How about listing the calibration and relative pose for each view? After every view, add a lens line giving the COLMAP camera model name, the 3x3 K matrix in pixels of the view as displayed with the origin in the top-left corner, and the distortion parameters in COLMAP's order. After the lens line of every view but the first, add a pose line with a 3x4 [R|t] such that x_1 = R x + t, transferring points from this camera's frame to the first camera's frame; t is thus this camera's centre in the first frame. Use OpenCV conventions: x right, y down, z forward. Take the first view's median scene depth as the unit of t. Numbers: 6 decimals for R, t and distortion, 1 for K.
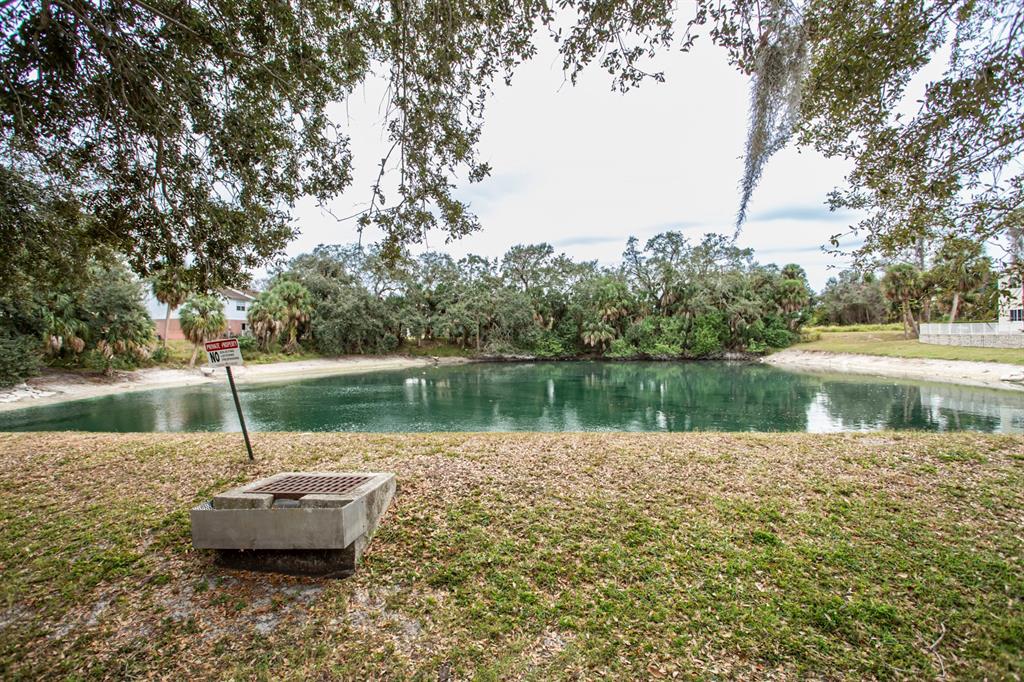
lens RADIAL K [[497.8, 0, 514.1], [0, 497.8, 336.6], [0, 0, 1]] dist [-0.005577, 0.003108]
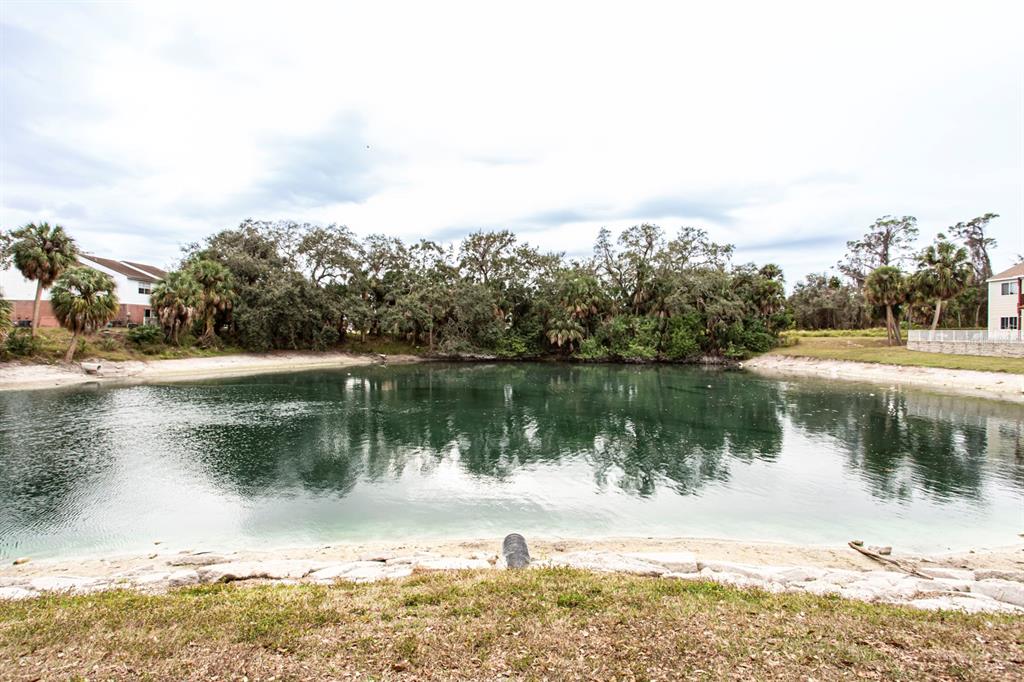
lens RADIAL K [[497.8, 0, 507.2], [0, 497.8, 336.4], [0, 0, 1]] dist [-0.005577, 0.003108]
pose [[0.994044, 0.023327, 0.106457, -0.035460], [-0.023590, 0.999721, 0.001216, 0.003015], [-0.106398, -0.003720, 0.994317, 0.112290]]
